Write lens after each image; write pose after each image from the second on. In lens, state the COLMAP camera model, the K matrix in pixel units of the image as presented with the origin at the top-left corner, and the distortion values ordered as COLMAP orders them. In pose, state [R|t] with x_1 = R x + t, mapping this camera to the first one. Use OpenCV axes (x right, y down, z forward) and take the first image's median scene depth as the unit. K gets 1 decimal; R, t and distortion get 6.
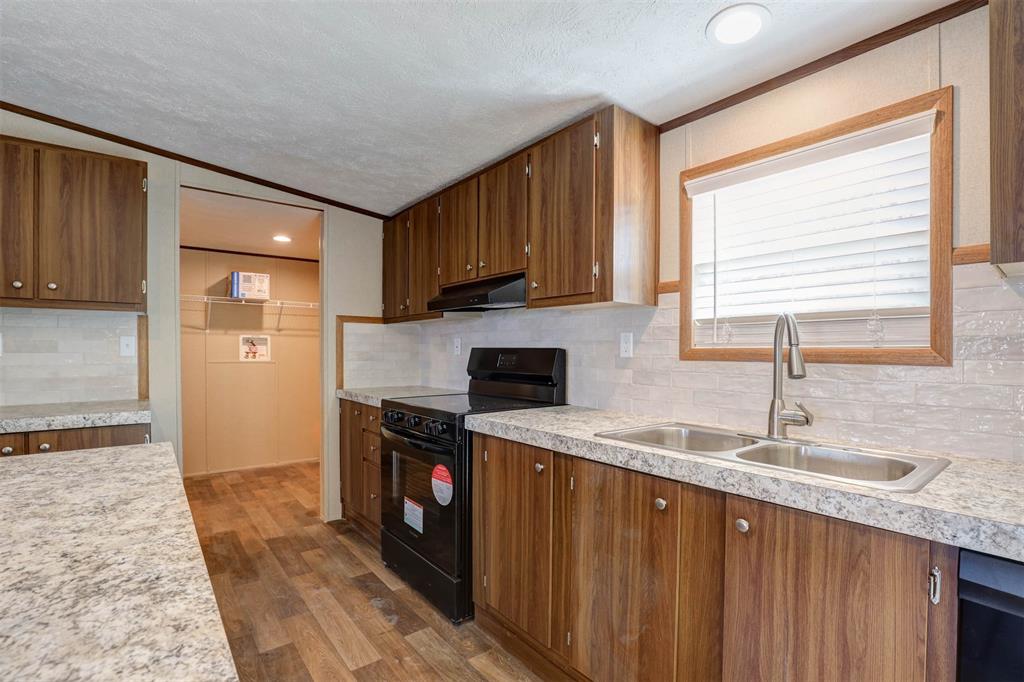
lens RADIAL K [[474.4, 0, 514.0], [0, 474.4, 351.8], [0, 0, 1]] dist [-0.034161, 0.004471]
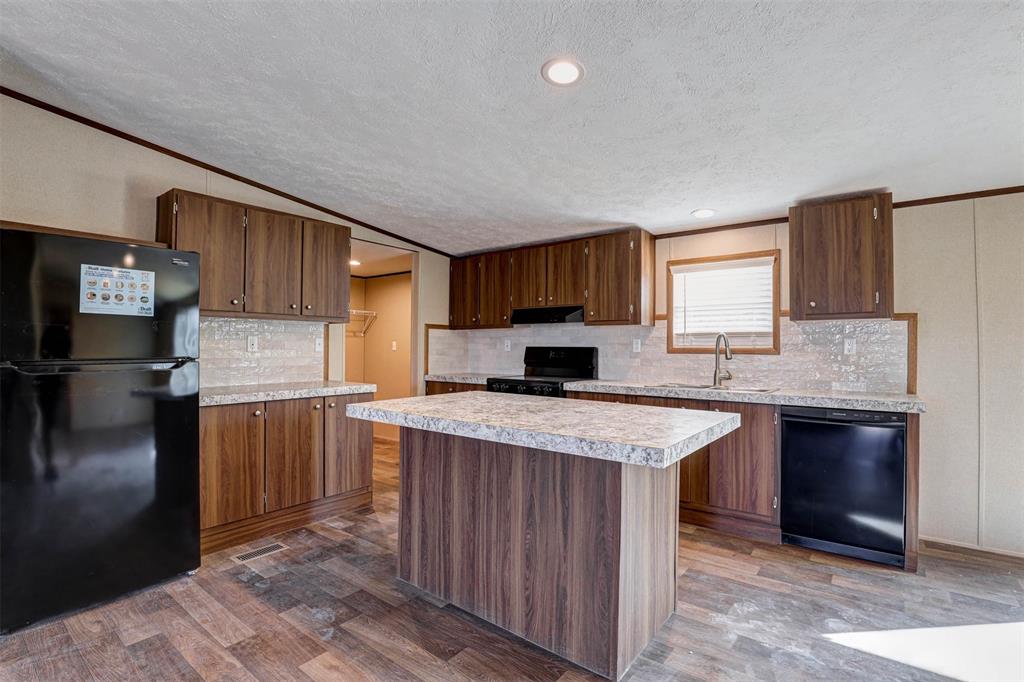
lens RADIAL K [[474.4, 0, 521.1], [0, 474.4, 338.3], [0, 0, 1]] dist [-0.034161, 0.004471]
pose [[0.970539, 0.007631, 0.240825, -0.653517], [-0.001756, 0.999696, -0.024600, 0.003323], [-0.240940, 0.023453, 0.970257, -0.719375]]
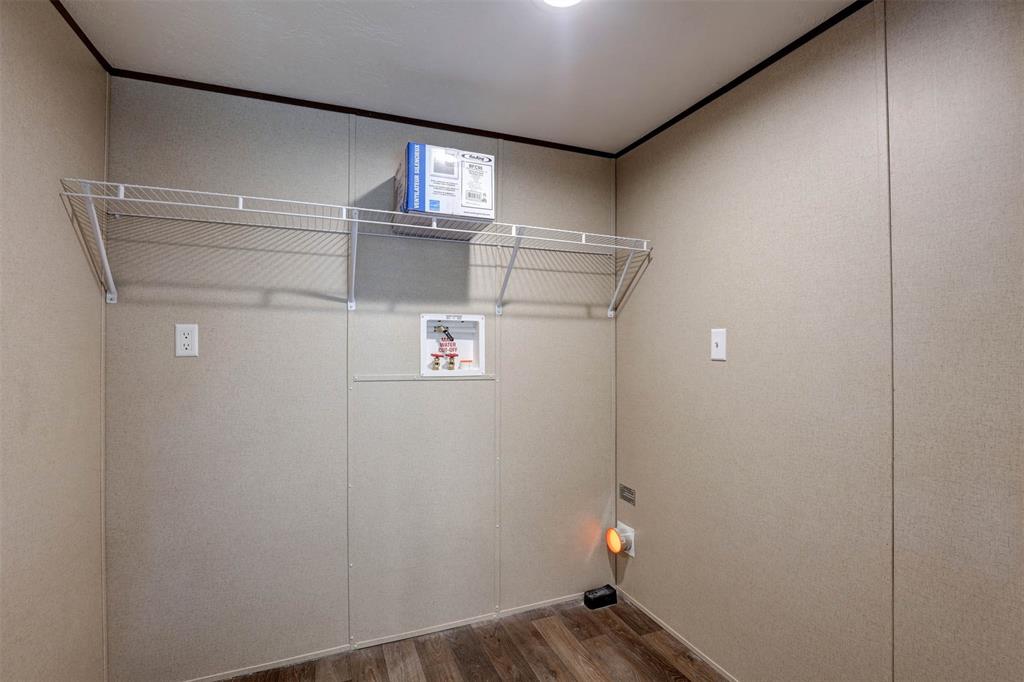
lens RADIAL K [[474.4, 0, 511.9], [0, 474.4, 340.2], [0, 0, 1]] dist [-0.034161, 0.004471]
pose [[0.960342, -0.005961, -0.278762, -0.821098], [0.002284, 0.999906, -0.013512, -0.014132], [0.278816, 0.012339, 0.960265, 1.301571]]
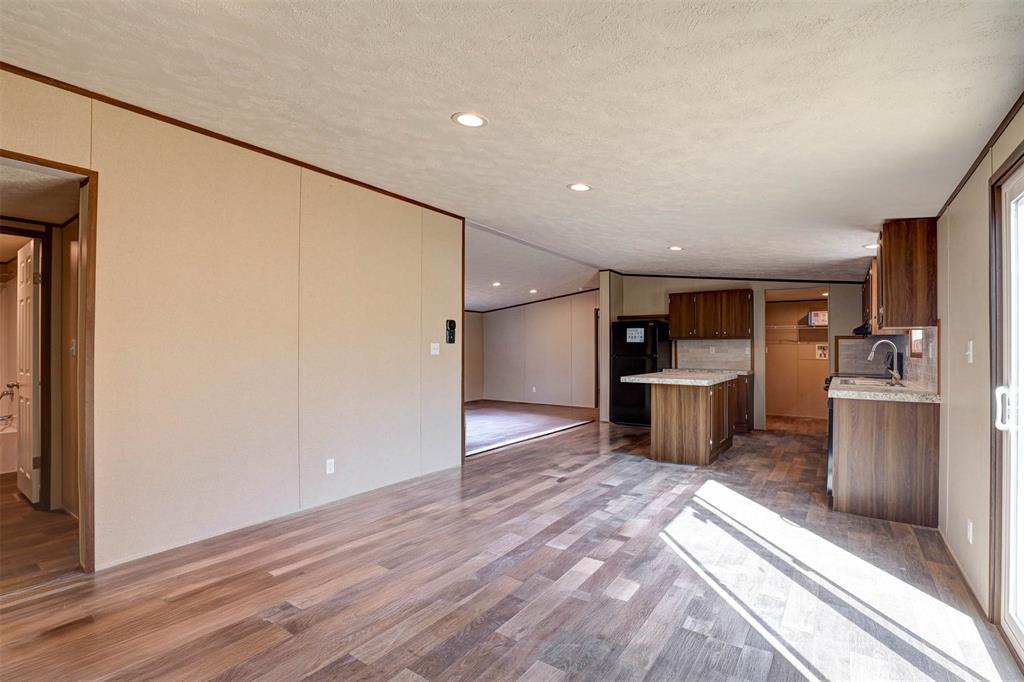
lens RADIAL K [[474.4, 0, 520.0], [0, 474.4, 343.4], [0, 0, 1]] dist [-0.034161, 0.004471]
pose [[0.290669, -0.011681, -0.956752, 1.754178], [-0.010967, 0.999819, -0.015539, 0.002187], [0.956761, 0.015009, 0.290489, -1.352153]]
